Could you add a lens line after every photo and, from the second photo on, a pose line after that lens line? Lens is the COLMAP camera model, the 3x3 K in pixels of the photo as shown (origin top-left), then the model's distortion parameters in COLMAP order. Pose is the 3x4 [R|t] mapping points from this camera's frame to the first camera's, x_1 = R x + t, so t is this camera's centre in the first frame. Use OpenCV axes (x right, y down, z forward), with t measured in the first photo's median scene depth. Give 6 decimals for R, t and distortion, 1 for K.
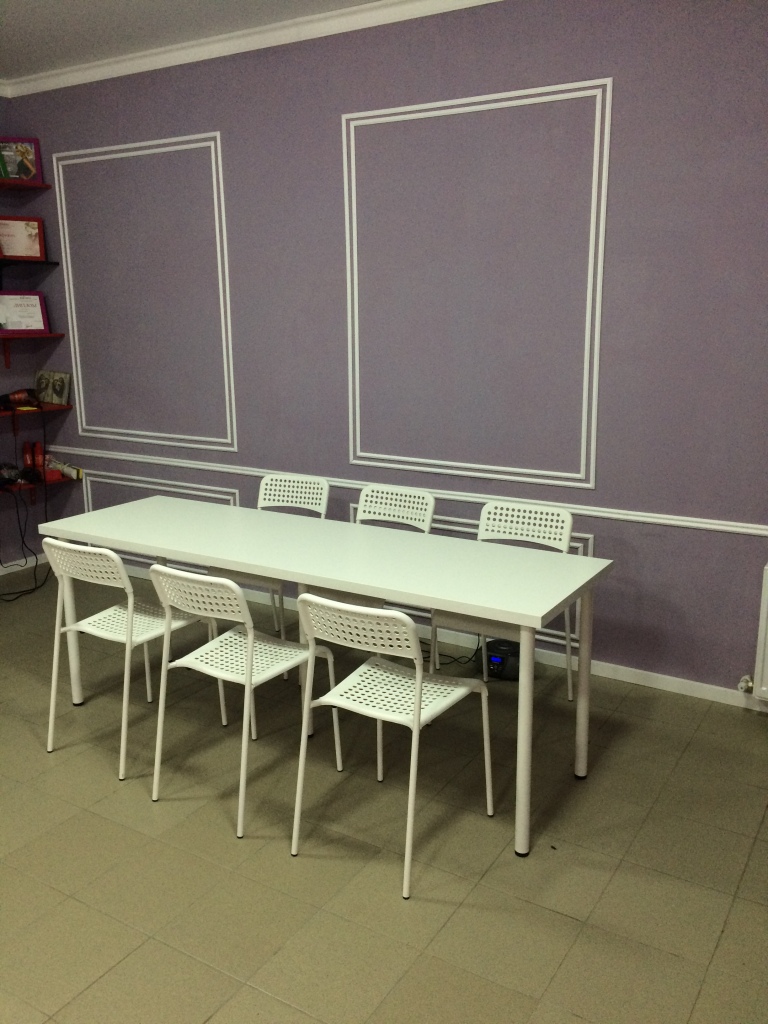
lens RADIAL K [[874.2, 0, 386.5], [0, 874.2, 510.1], [0, 0, 1]] dist [0.014199, -0.014090]
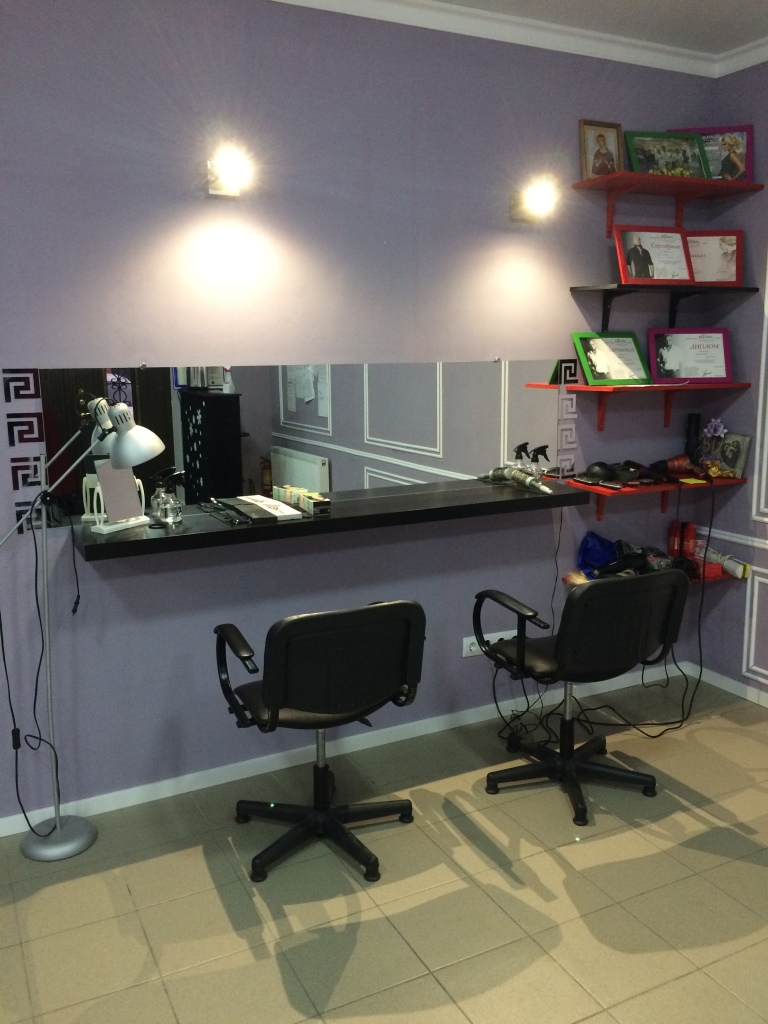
lens RADIAL K [[874.2, 0, 381.6], [0, 874.2, 511.4], [0, 0, 1]] dist [0.014199, -0.014090]
pose [[0.853865, 0.091039, -0.512472, -0.248592], [-0.110653, 0.993828, -0.007817, -0.053983], [0.508597, 0.063382, 0.858669, 0.213286]]
